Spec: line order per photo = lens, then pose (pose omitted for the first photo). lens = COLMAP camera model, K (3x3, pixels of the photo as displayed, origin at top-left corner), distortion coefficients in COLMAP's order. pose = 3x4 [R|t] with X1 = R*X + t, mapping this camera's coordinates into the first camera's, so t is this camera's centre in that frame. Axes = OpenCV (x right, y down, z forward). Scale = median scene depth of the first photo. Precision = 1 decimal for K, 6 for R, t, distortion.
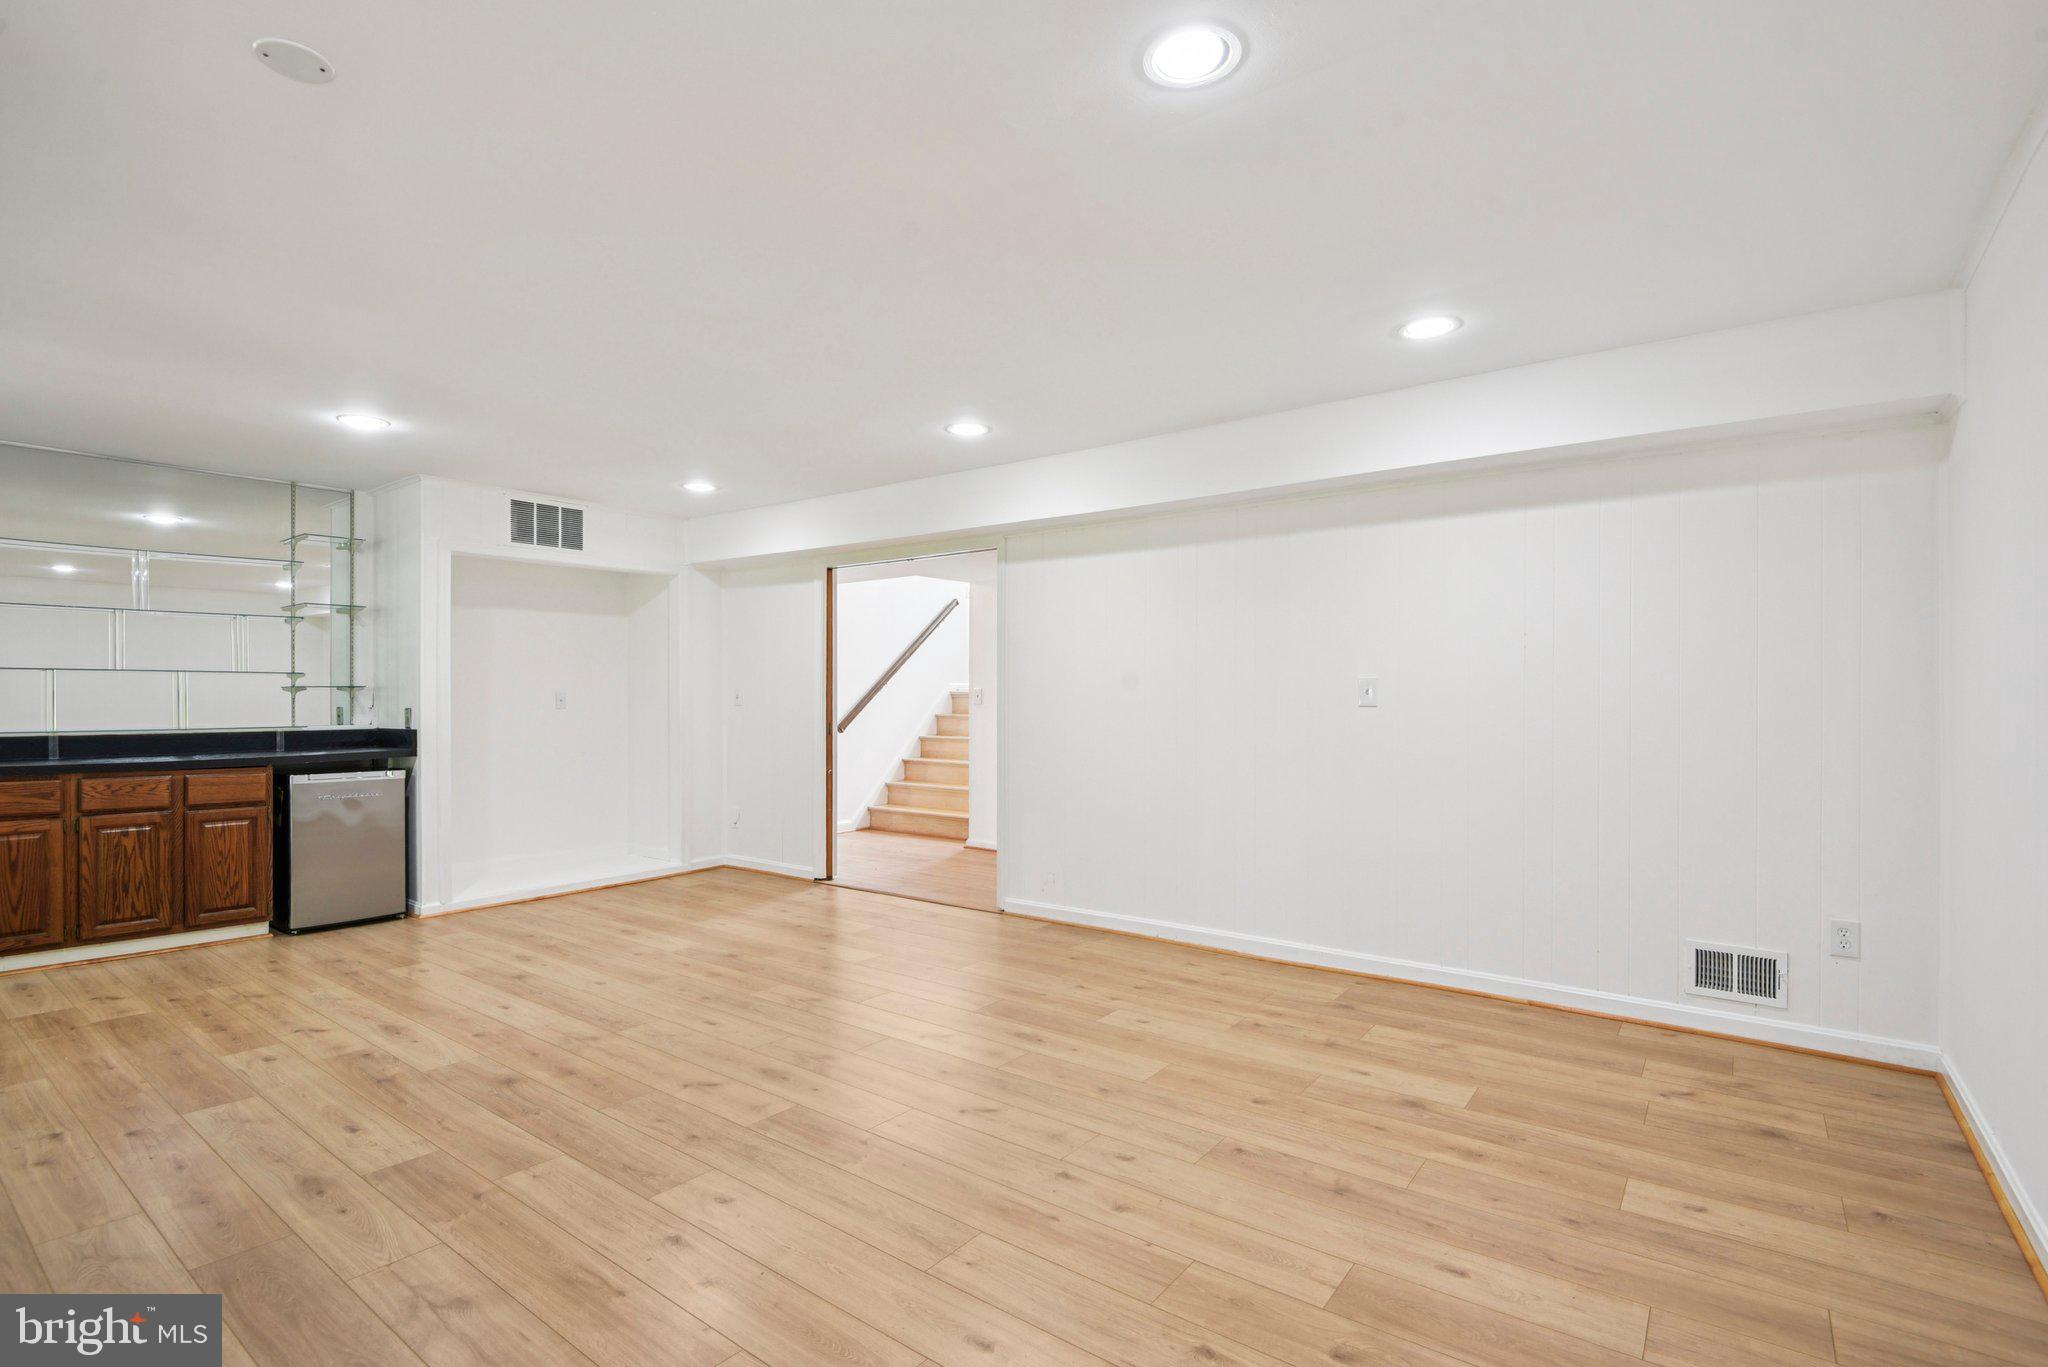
lens RADIAL K [[965.2, 0, 1021.3], [0, 965.2, 685.9], [0, 0, 1]] dist [-0.017979, -0.001592]
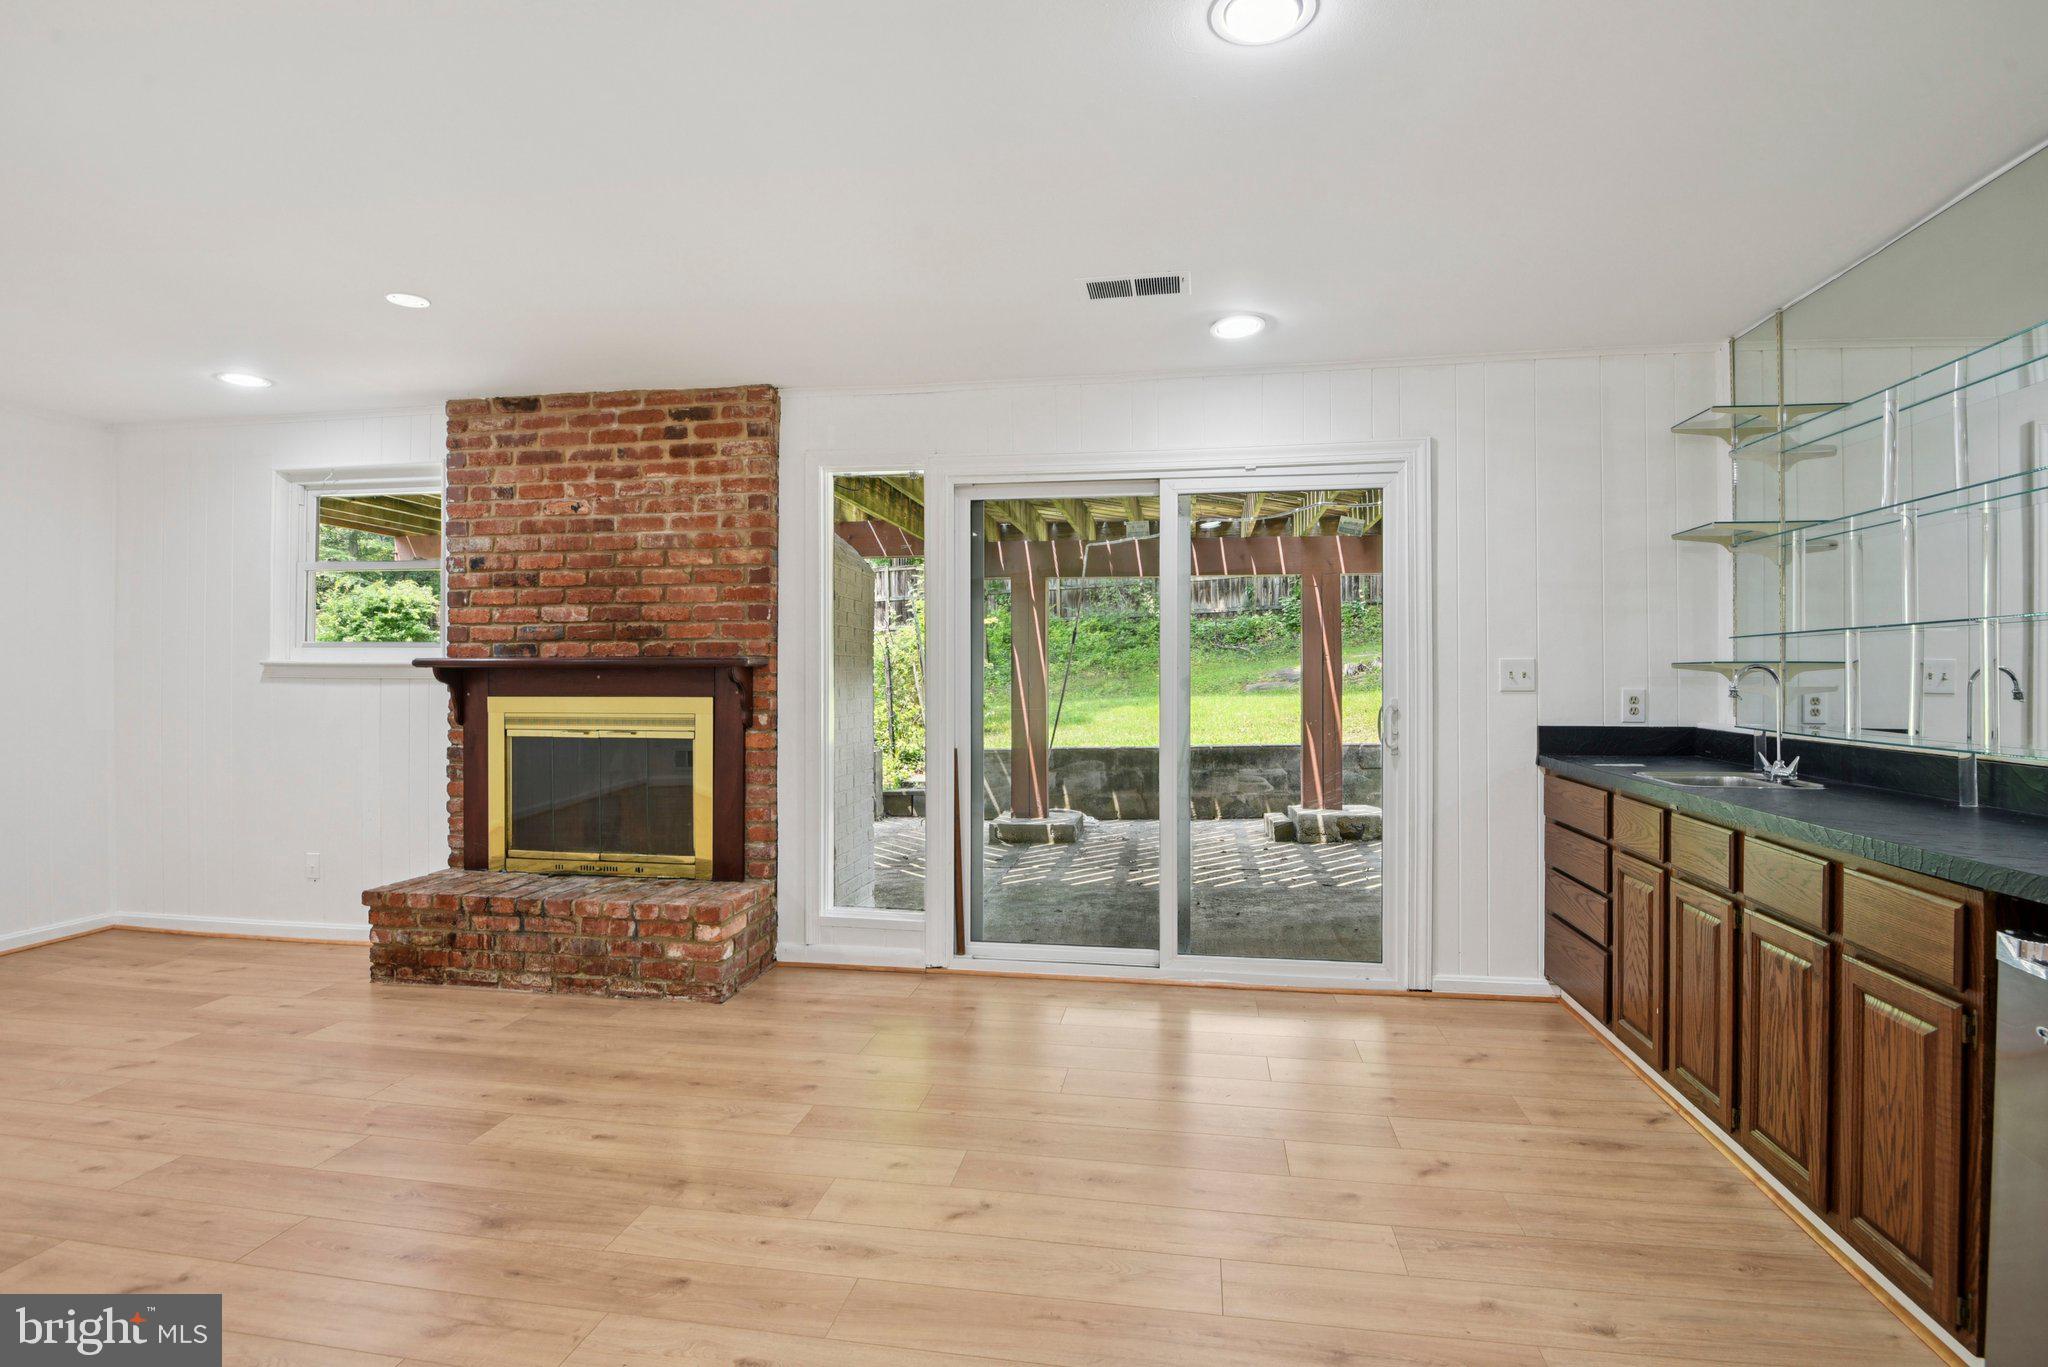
lens RADIAL K [[1026.0, 0, 1030.0], [0, 1026.0, 683.0], [0, 0, 1]] dist [-0.018813, -0.003884]
pose [[-0.888661, 0.000134, -0.458565, -0.360237], [0.004735, 0.999949, -0.008884, 0.017621], [0.458541, -0.010066, -0.888616, 1.218367]]
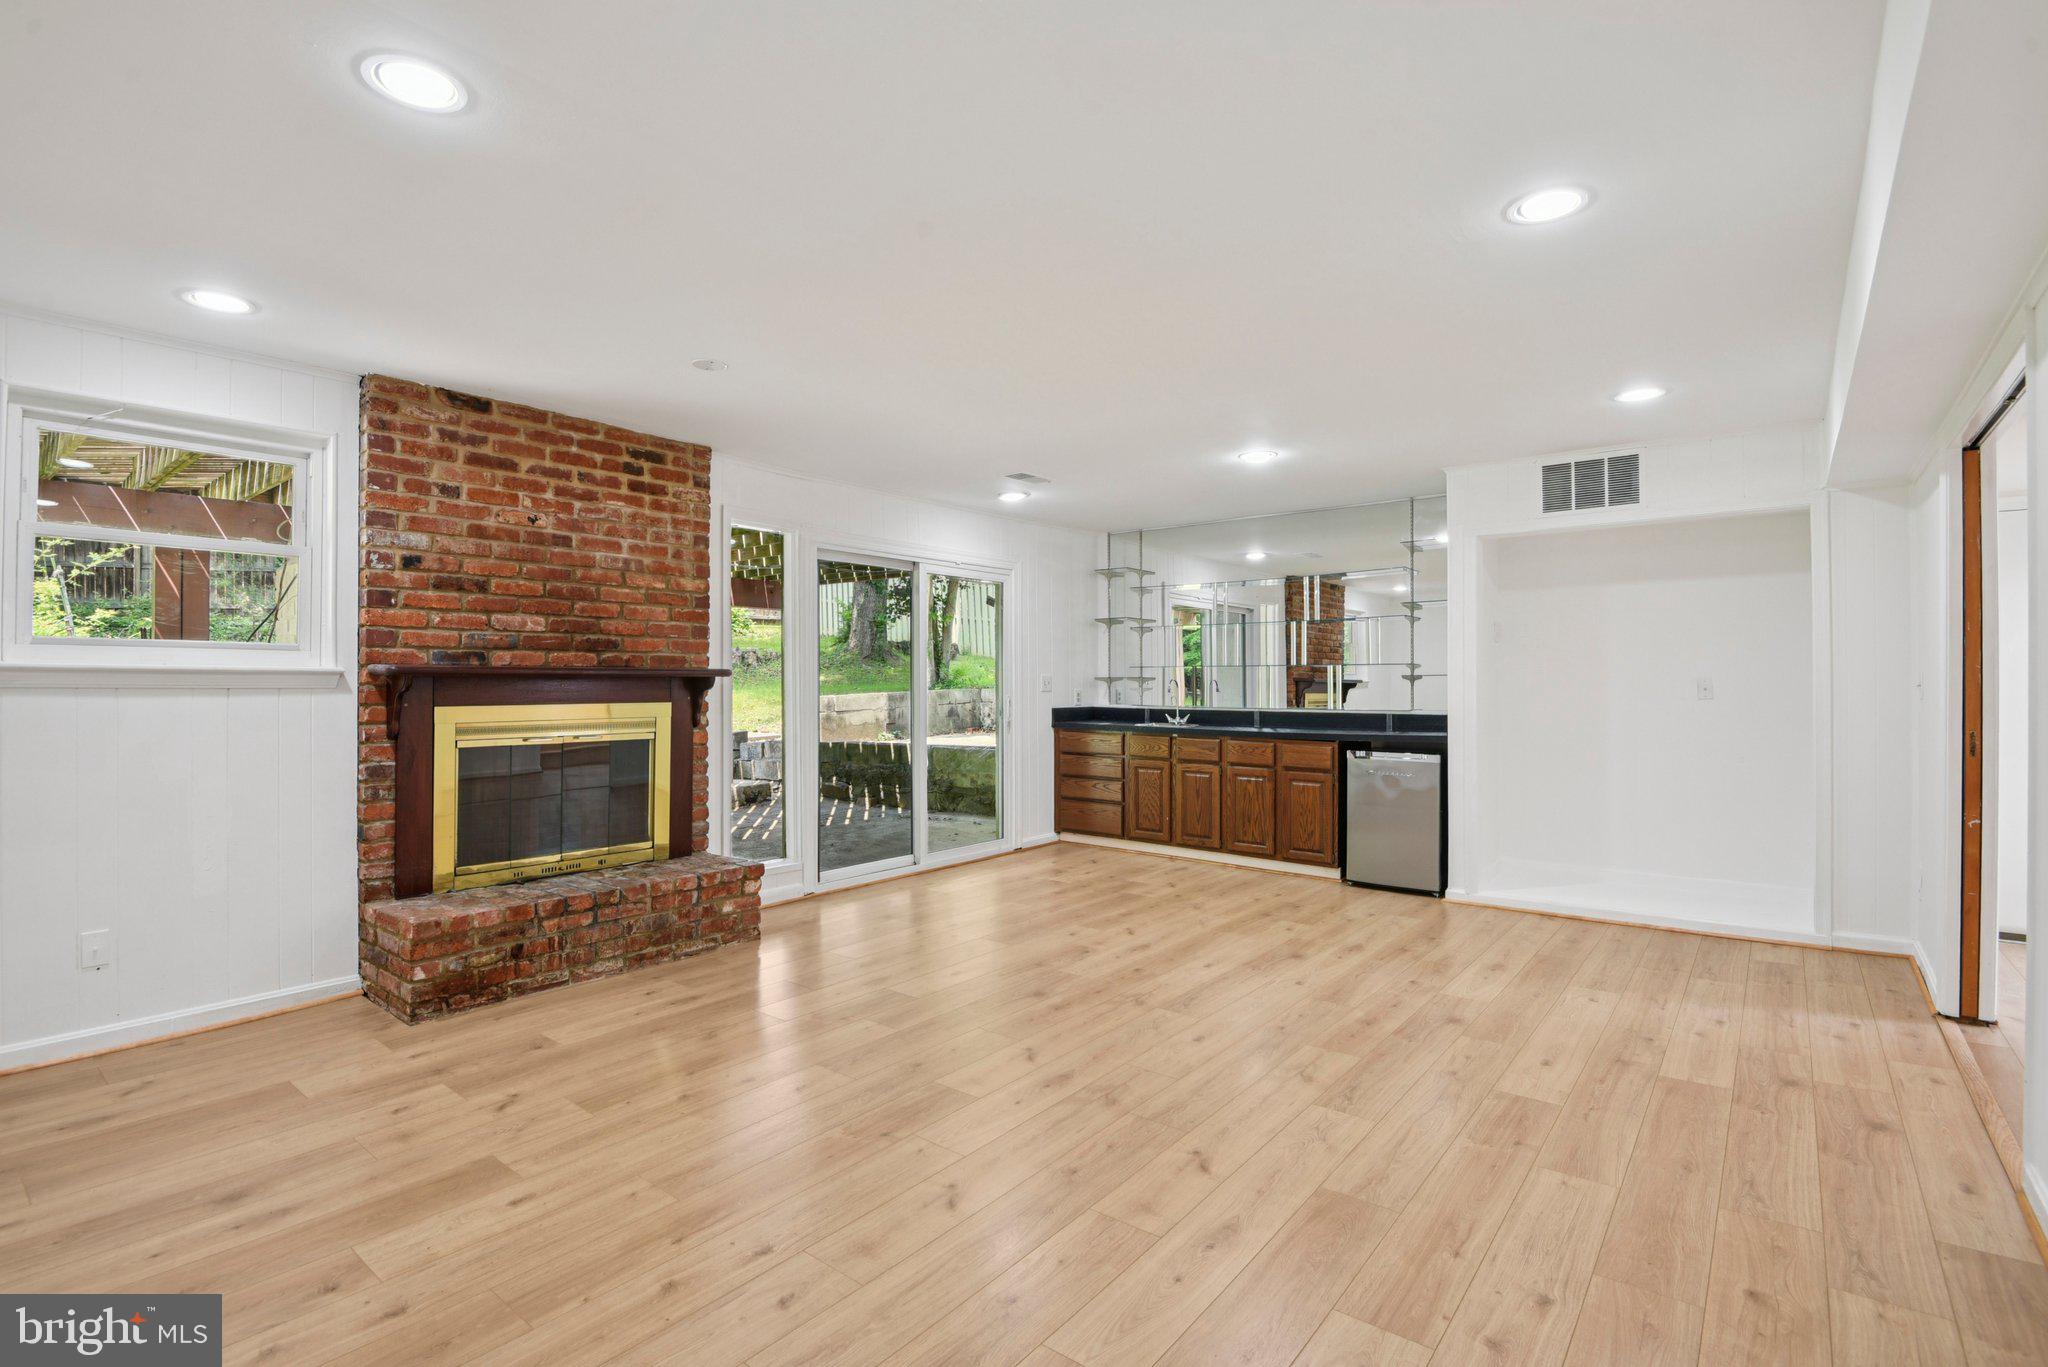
lens RADIAL K [[965.2, 0, 1033.7], [0, 965.2, 678.9], [0, 0, 1]] dist [-0.017979, -0.001592]
pose [[-0.023768, -0.004044, -0.999709, 0.477174], [0.011512, 0.999924, -0.004319, 0.004906], [0.999651, -0.011611, -0.023720, 0.679266]]
